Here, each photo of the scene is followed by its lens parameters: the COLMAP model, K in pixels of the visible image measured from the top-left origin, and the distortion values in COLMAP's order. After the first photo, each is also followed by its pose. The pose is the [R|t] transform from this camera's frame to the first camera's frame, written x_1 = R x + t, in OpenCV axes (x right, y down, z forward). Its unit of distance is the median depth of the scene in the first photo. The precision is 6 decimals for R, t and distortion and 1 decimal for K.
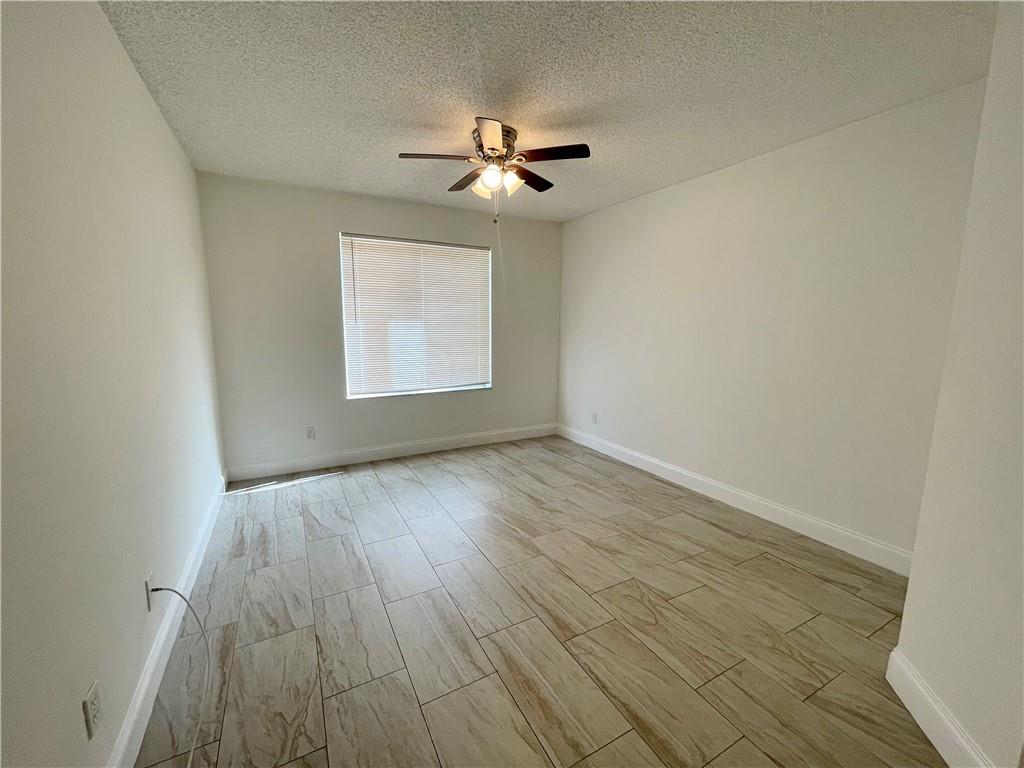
lens RADIAL K [[415.1, 0, 509.5], [0, 415.1, 381.1], [0, 0, 1]] dist [-0.000371, 0.000503]
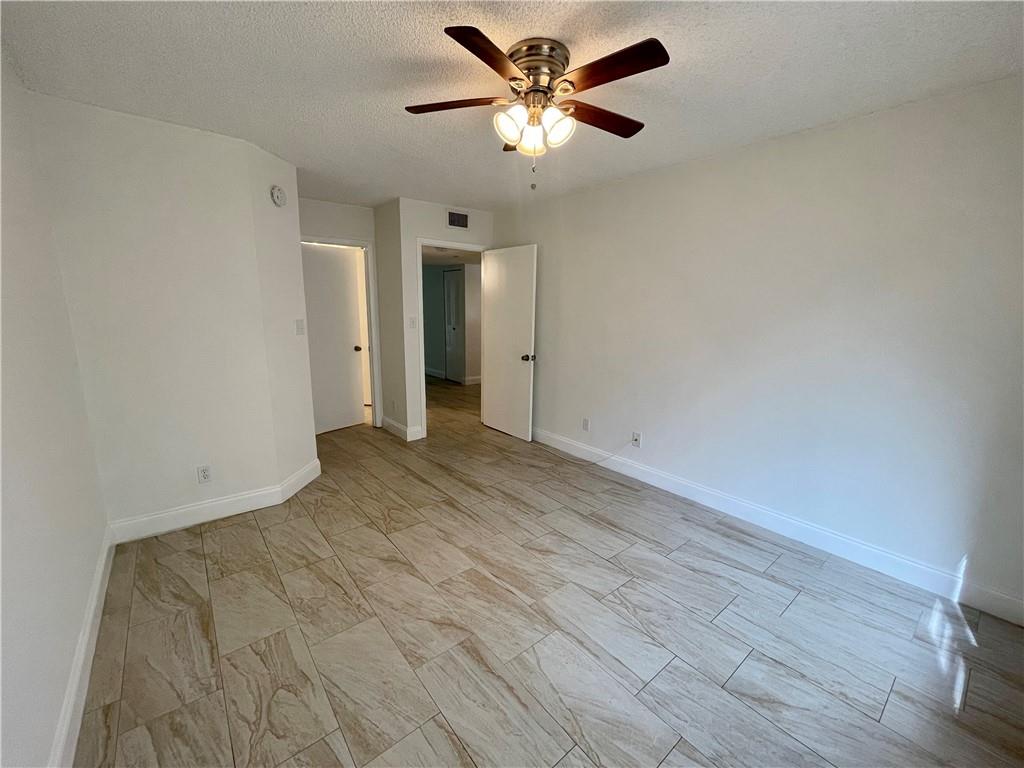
lens RADIAL K [[415.1, 0, 513.8], [0, 415.1, 385.2], [0, 0, 1]] dist [-0.000371, 0.000503]
pose [[-0.980297, 0.021251, -0.196382, 0.141689], [-0.045732, 0.942766, 0.330305, -0.299118], [0.192161, 0.332778, -0.923219, 1.757067]]
